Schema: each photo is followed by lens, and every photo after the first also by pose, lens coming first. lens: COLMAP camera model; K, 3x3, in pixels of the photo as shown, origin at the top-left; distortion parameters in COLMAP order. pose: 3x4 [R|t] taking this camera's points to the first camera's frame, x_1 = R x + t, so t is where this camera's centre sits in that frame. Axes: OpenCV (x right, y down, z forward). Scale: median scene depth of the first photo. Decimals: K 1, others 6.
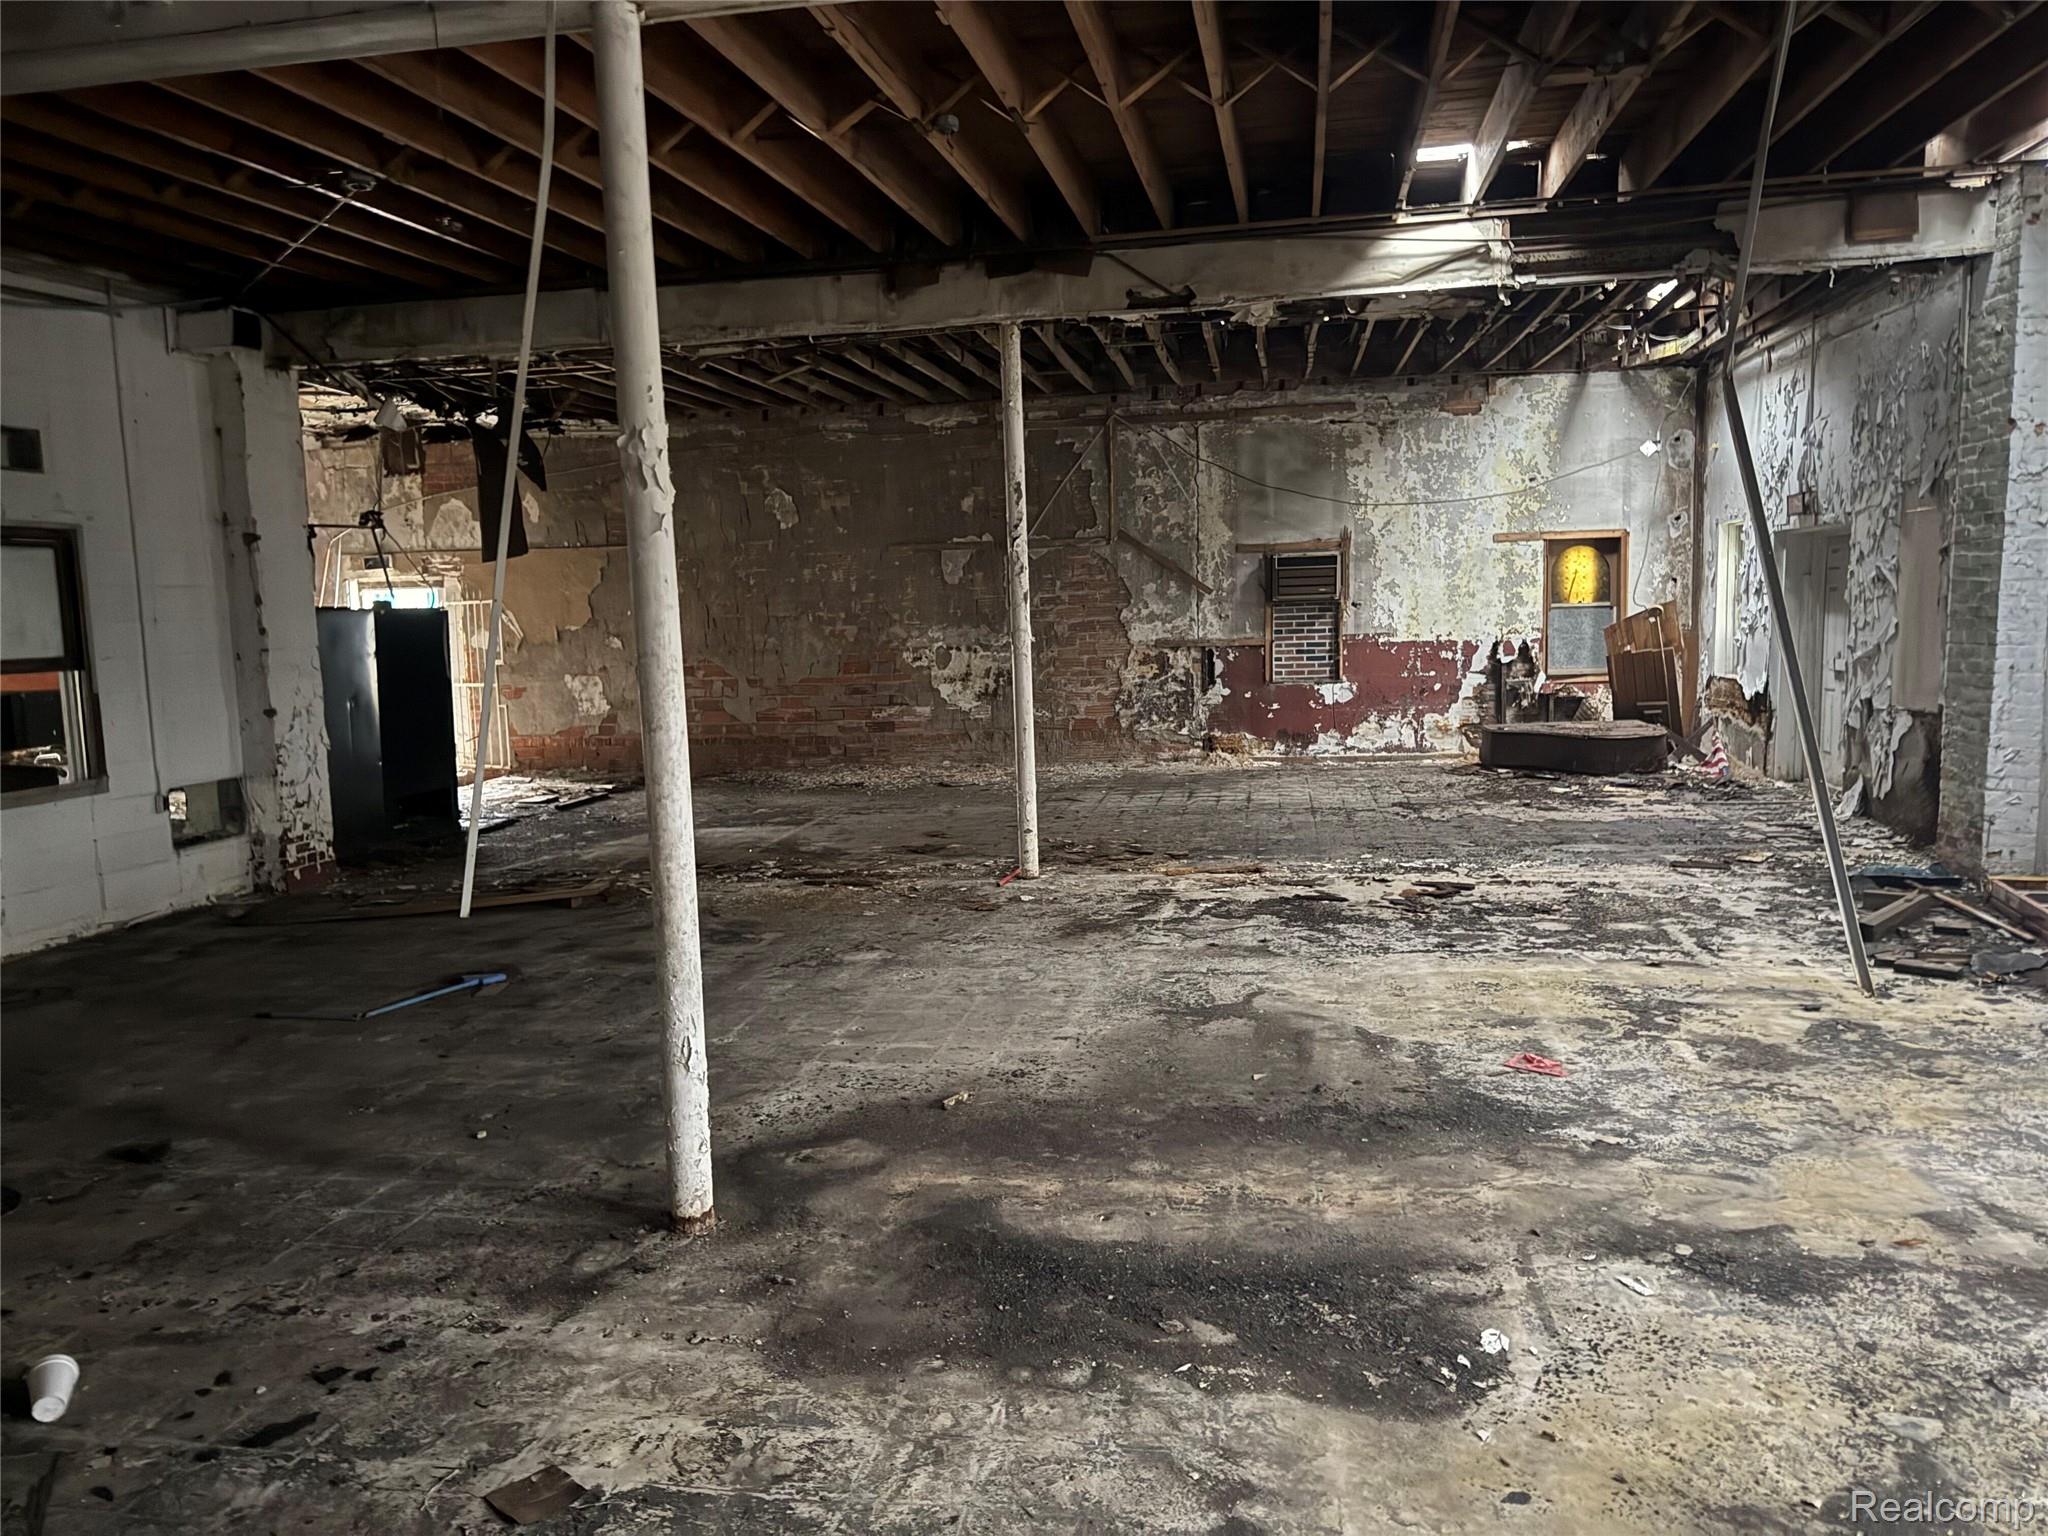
lens RADIAL K [[1460.2, 0, 1024.1], [0, 1460.2, 765.5], [0, 0, 1]] dist [0.027781, -0.025249]
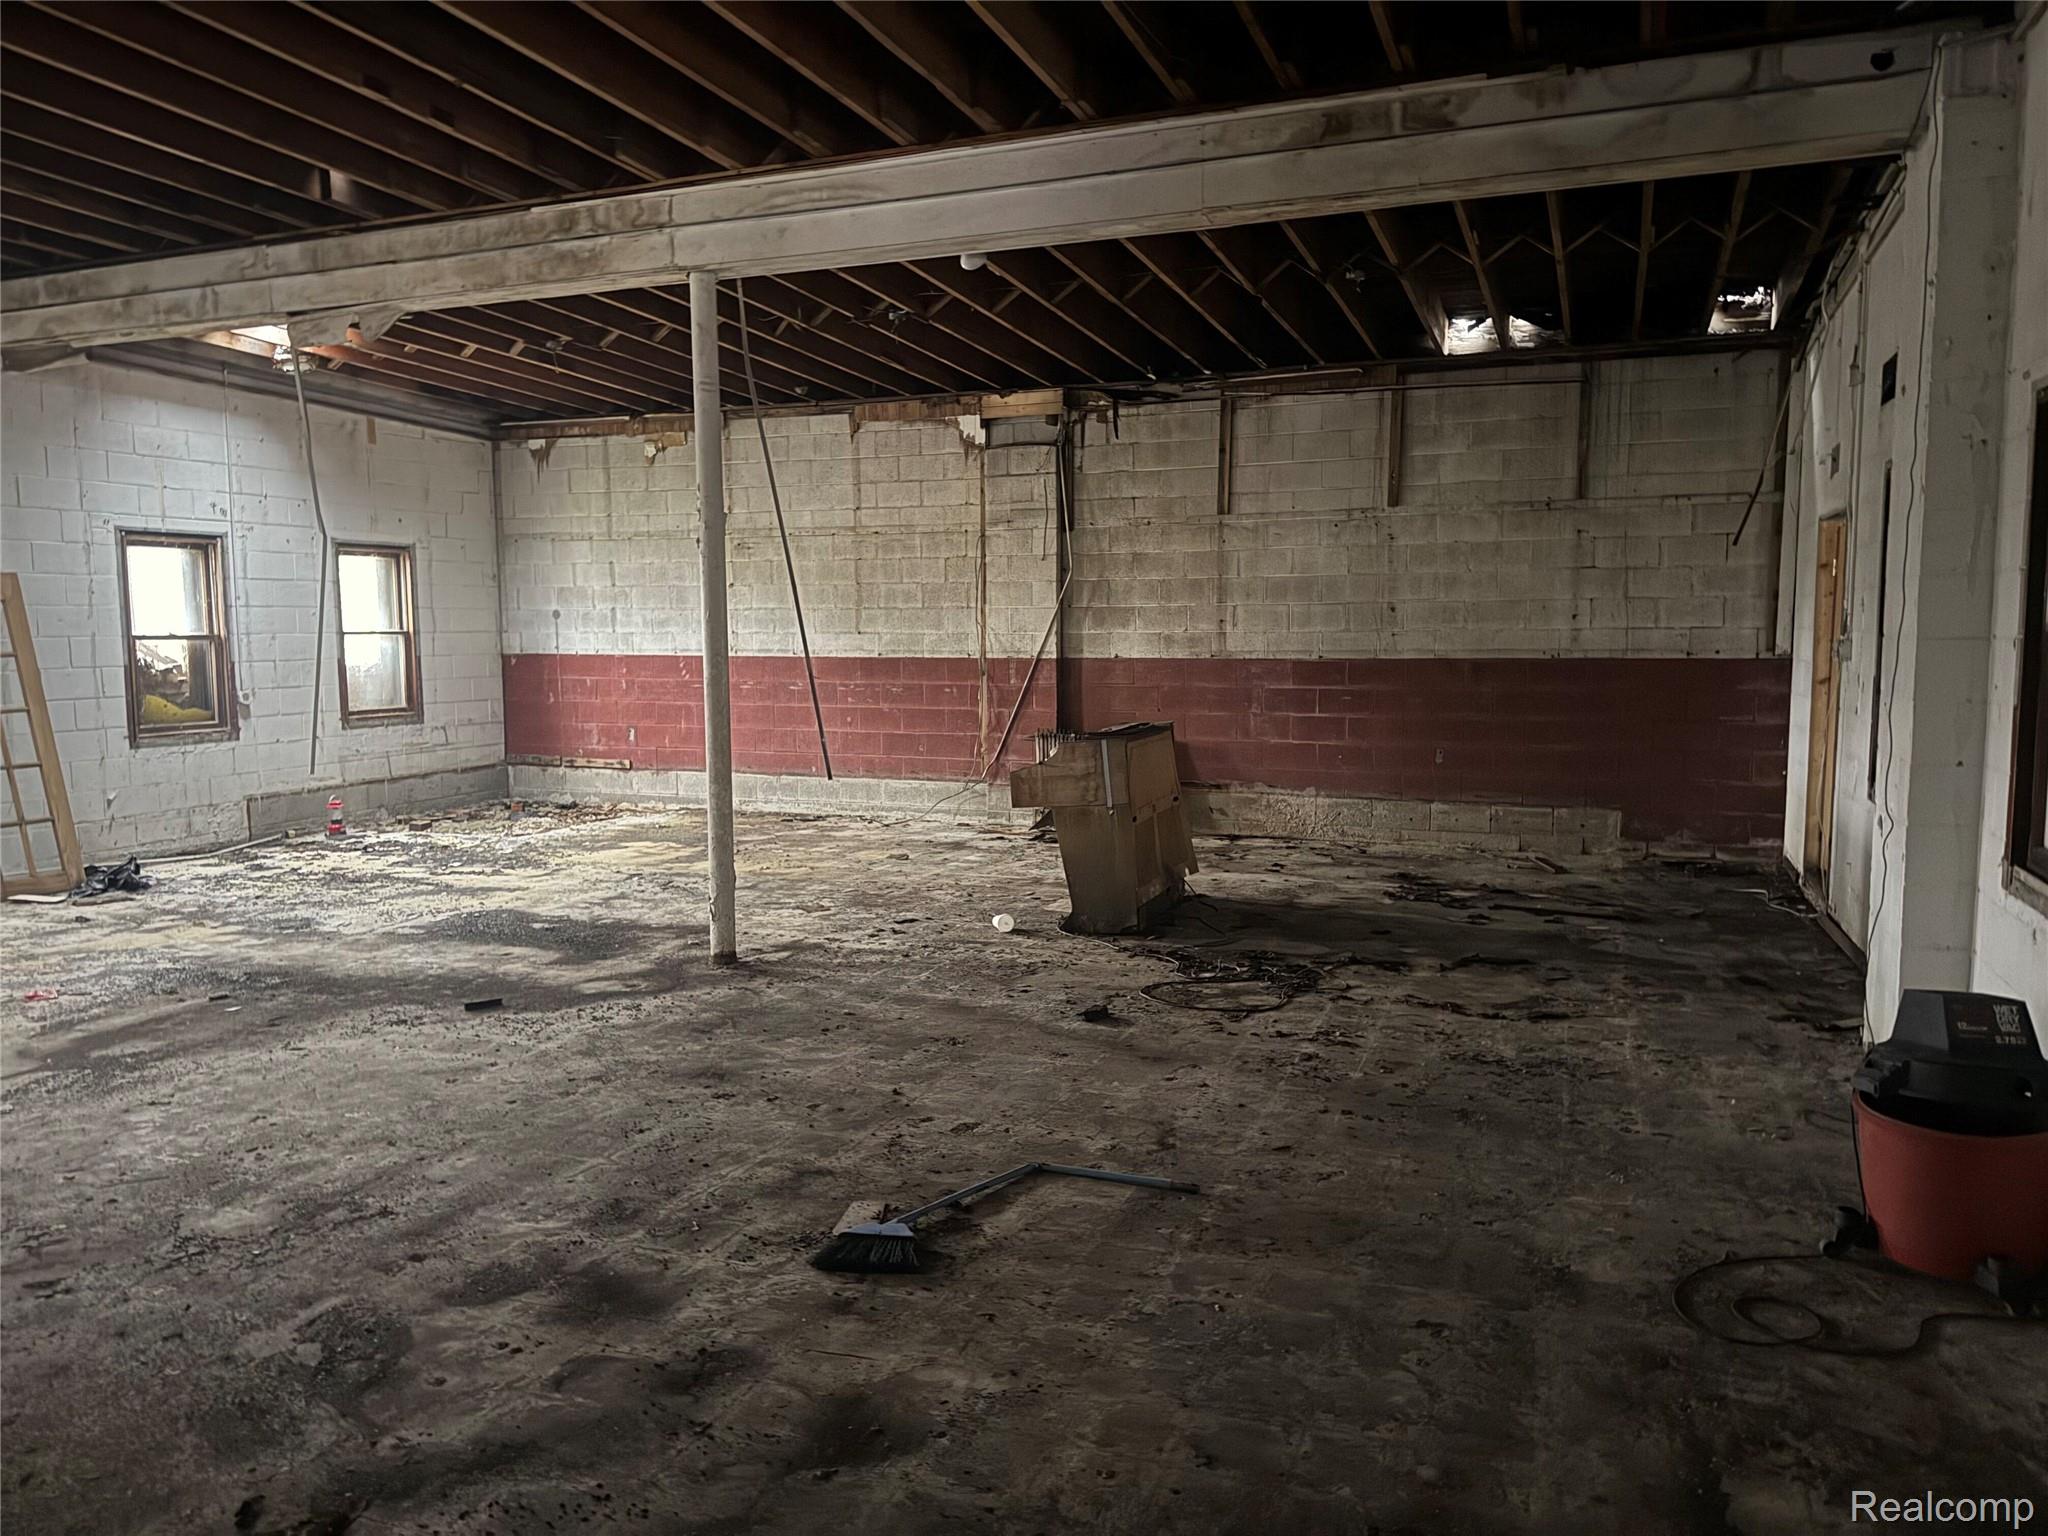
lens RADIAL K [[1460.2, 0, 982.8], [0, 1460.2, 804.3], [0, 0, 1]] dist [0.027781, -0.025249]
pose [[-0.974384, 0.014577, 0.224418, -0.715750], [0.064803, 0.973770, 0.218110, -0.176960], [-0.215353, 0.227066, -0.949771, 1.979403]]
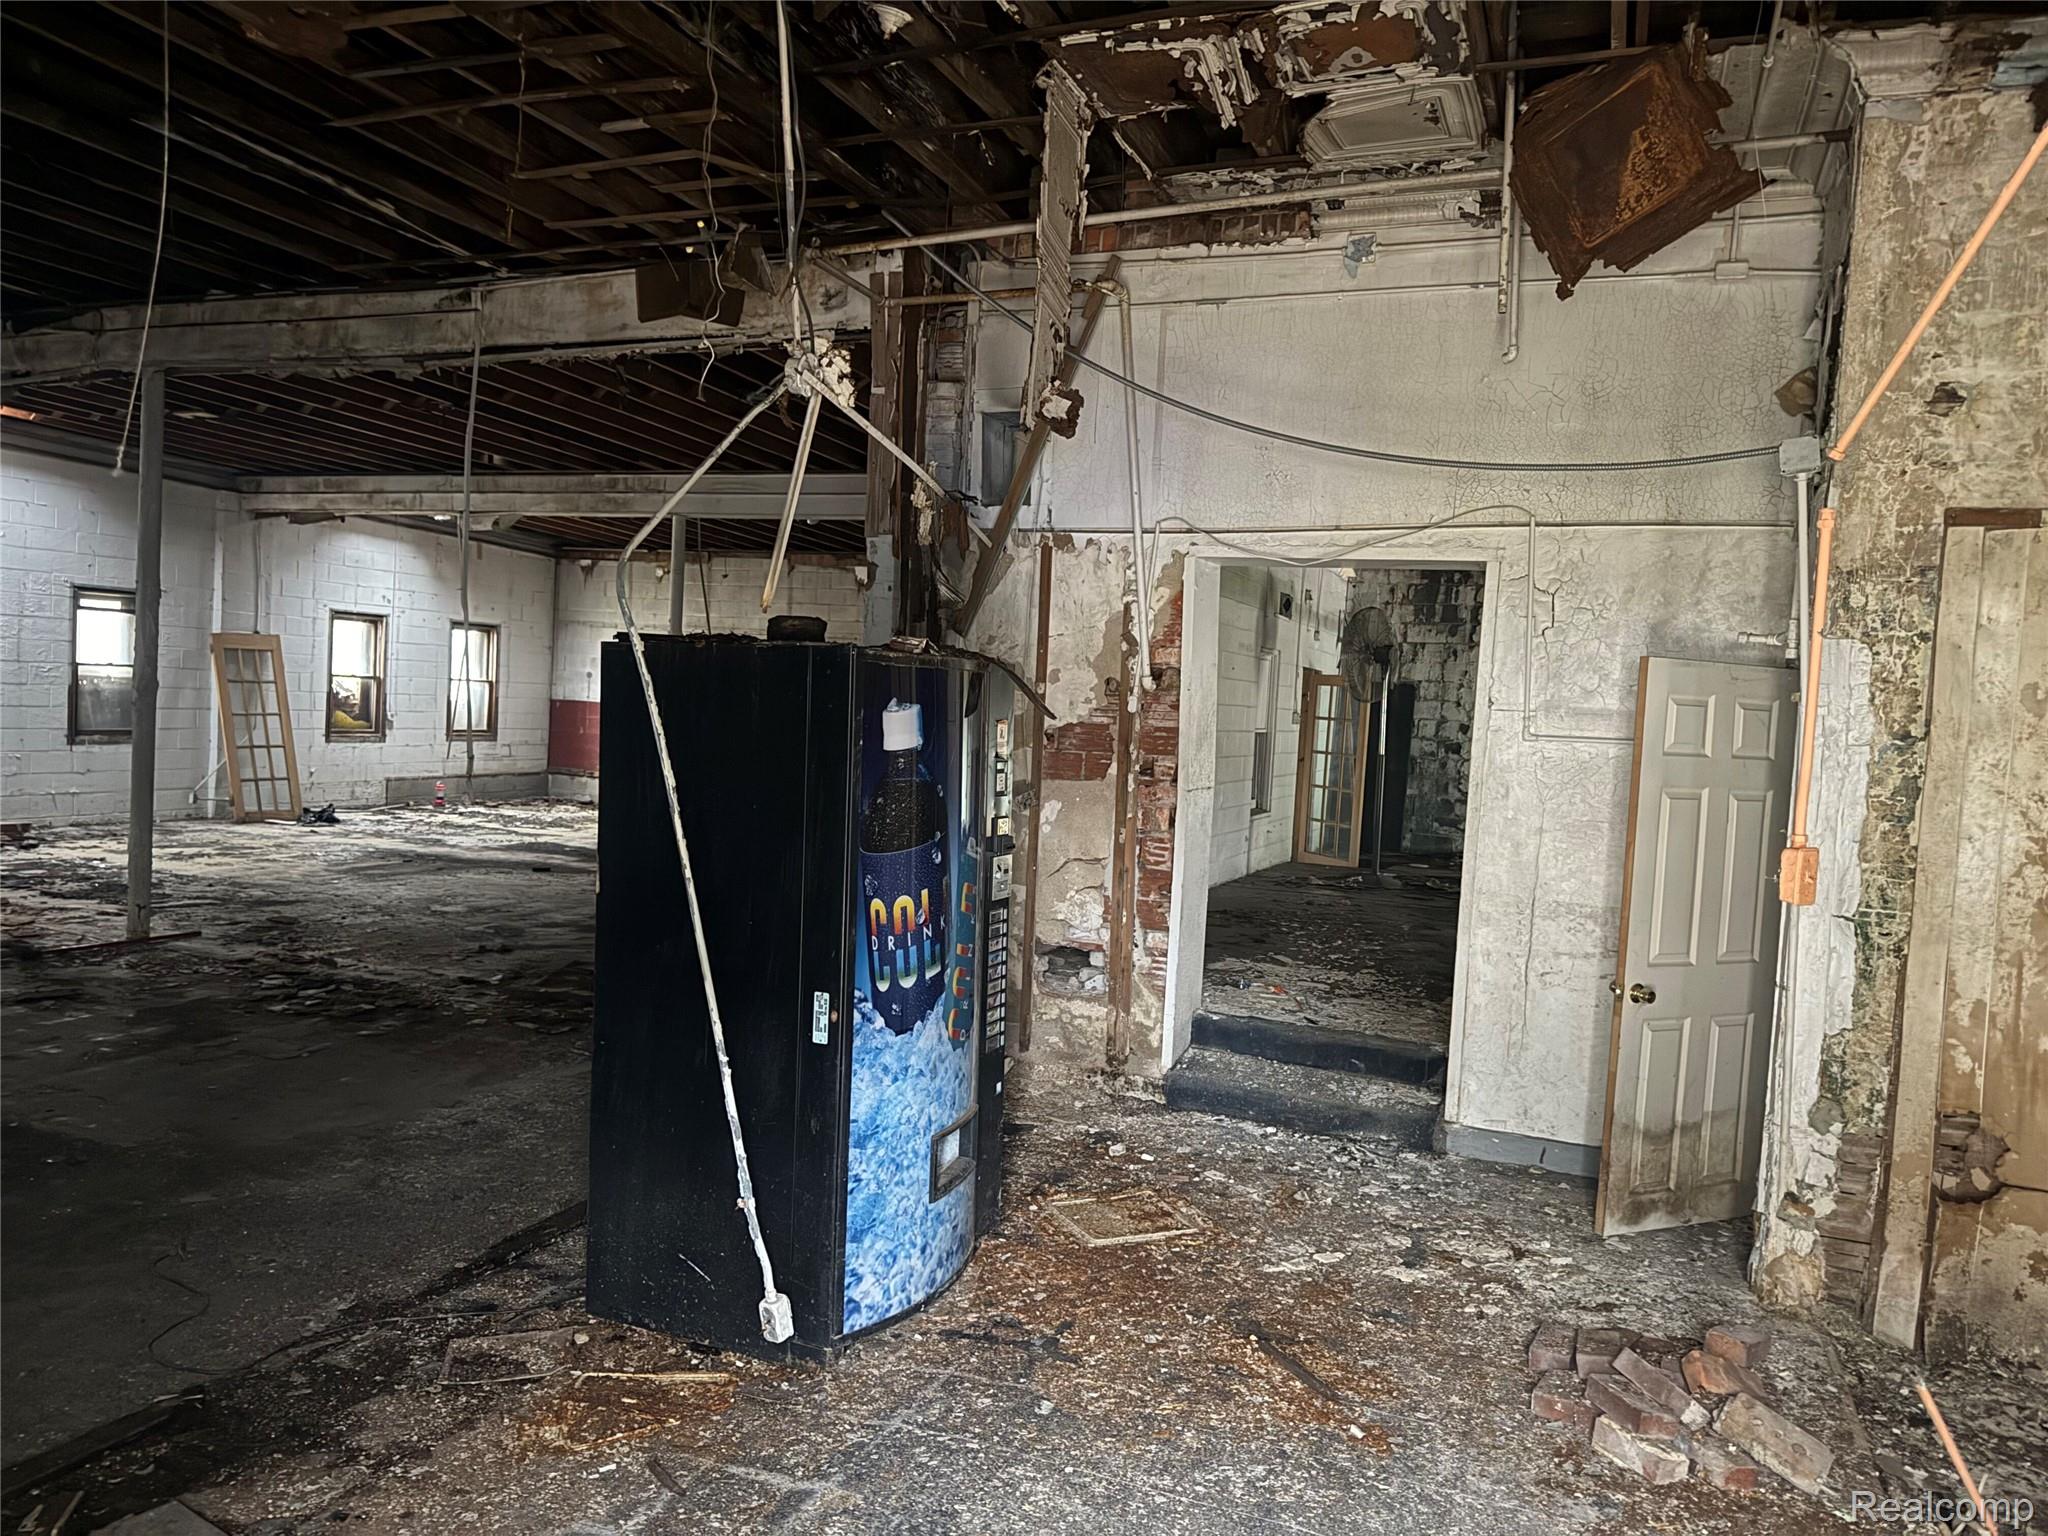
lens RADIAL K [[1460.2, 0, 1017.5], [0, 1460.2, 776.9], [0, 0, 1]] dist [0.027781, -0.025249]
pose [[-0.976570, -0.025983, 0.213626, -1.319937], [0.006484, 0.988681, 0.149894, -0.289586], [-0.215102, 0.147767, -0.965347, 3.094662]]
